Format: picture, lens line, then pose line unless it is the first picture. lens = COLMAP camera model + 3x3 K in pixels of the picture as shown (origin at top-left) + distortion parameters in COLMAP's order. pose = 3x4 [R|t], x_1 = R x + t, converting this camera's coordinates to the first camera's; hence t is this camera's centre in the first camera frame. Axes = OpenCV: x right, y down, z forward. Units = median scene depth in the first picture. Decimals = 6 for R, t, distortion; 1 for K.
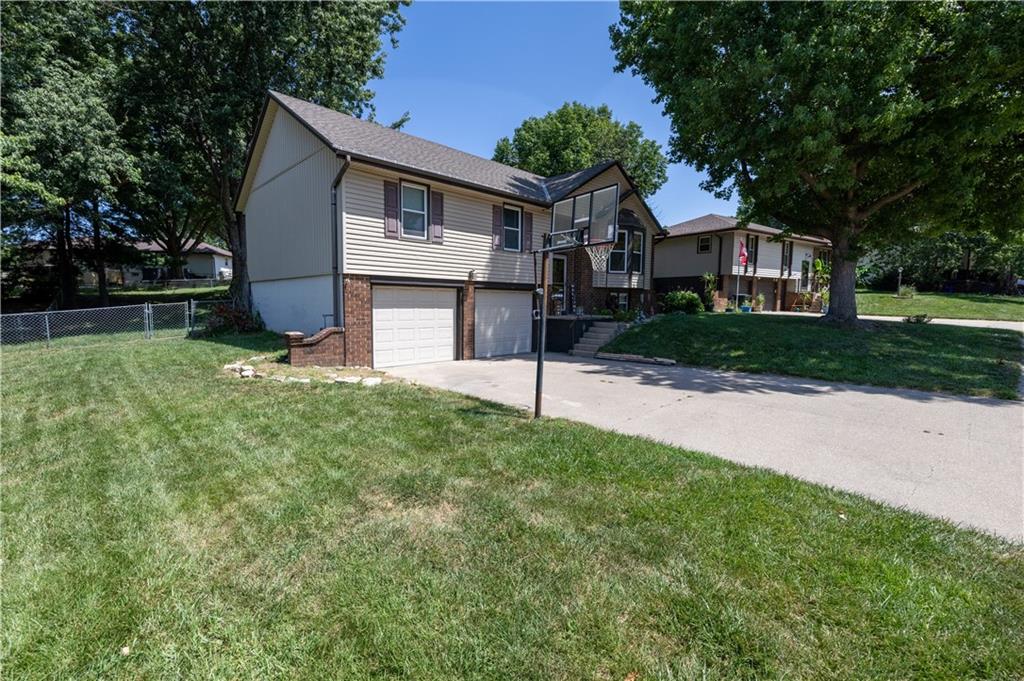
lens RADIAL K [[434.2, 0, 507.9], [0, 434.2, 336.6], [0, 0, 1]] dist [0.001198, 0.000261]
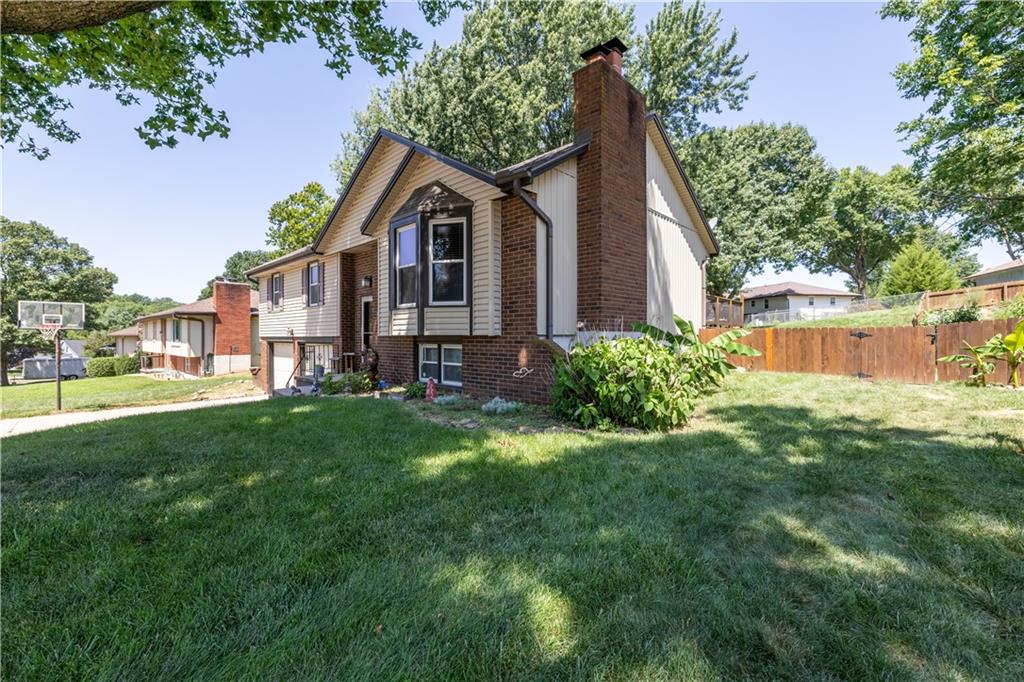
lens RADIAL K [[434.2, 0, 507.9], [0, 434.2, 337.1], [0, 0, 1]] dist [0.001198, 0.000261]
pose [[0.026160, -0.011497, -0.999592, 1.202967], [-0.079038, 0.996780, -0.013533, -0.167418], [0.996528, 0.079360, 0.025167, 1.653986]]
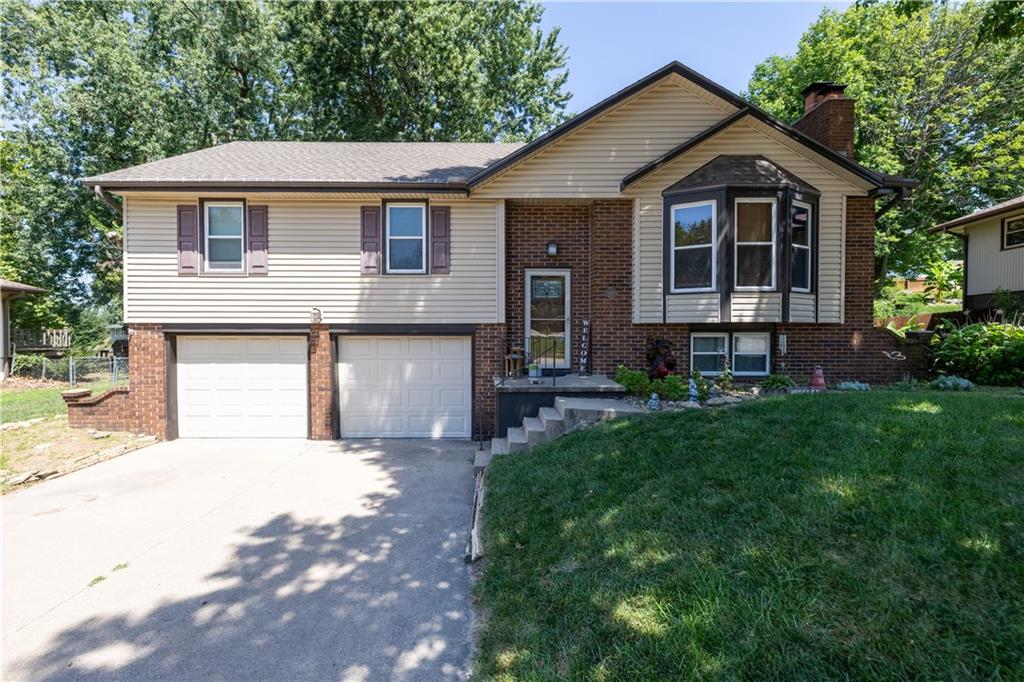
lens RADIAL K [[434.2, 0, 507.9], [0, 434.2, 337.1], [0, 0, 1]] dist [0.001198, 0.000261]
pose [[0.725181, 0.000540, -0.688558, 0.629049], [-0.046527, 0.997753, -0.048220, -0.093957], [0.686985, 0.067005, 0.723576, 0.753936]]
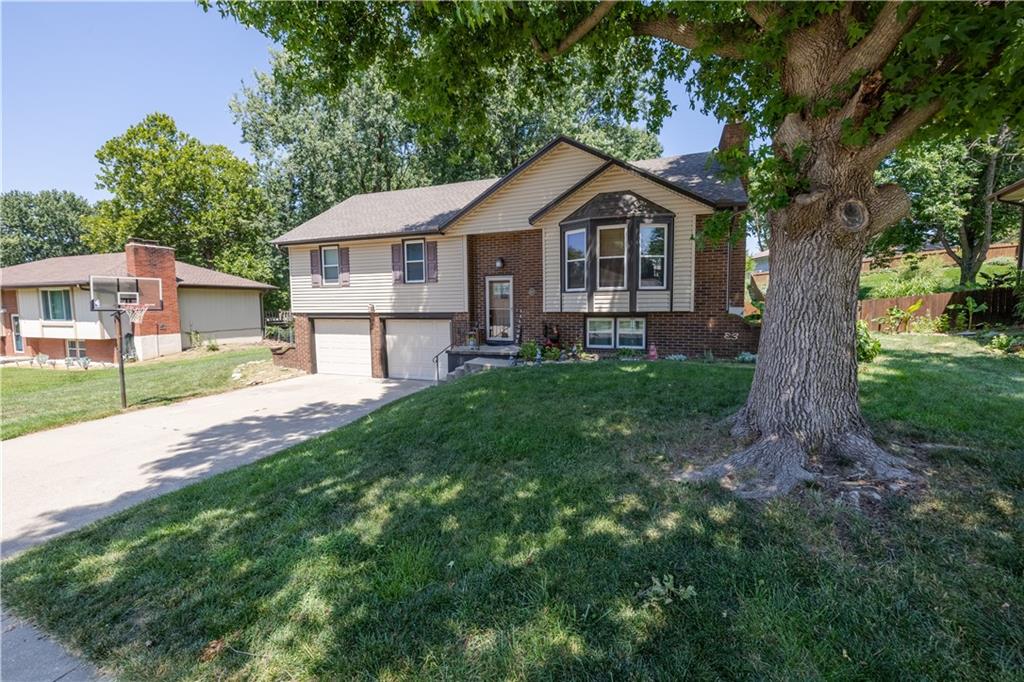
lens RADIAL K [[434.2, 0, 507.9], [0, 434.2, 337.1], [0, 0, 1]] dist [0.001198, 0.000261]
pose [[0.419330, 0.056524, -0.906073, 1.231365], [-0.055256, 0.997798, 0.036673, -0.133062], [0.906151, 0.034688, 0.421530, 0.878825]]
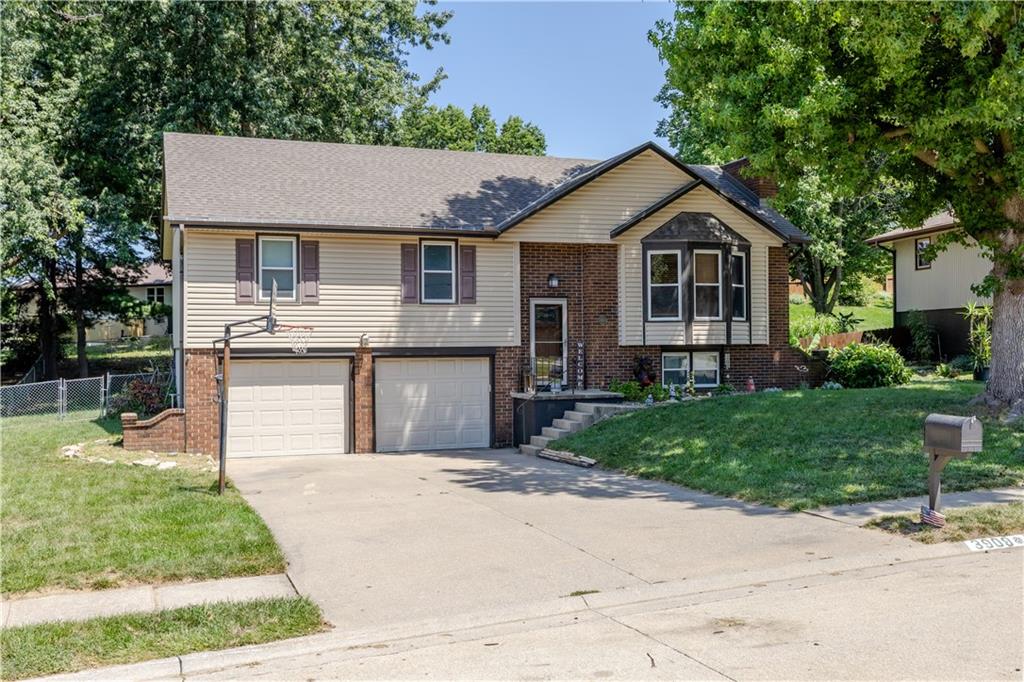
lens RADIAL K [[1008.0, 0, 512.0], [0, 1008.0, 341.0], [0, 0, 1]] dist [0.002709, 0.000016]
pose [[0.912225, -0.021212, -0.409140, 0.915571], [-0.014530, 0.996356, -0.084051, 0.003674], [0.409432, 0.082618, 0.908592, -0.517051]]
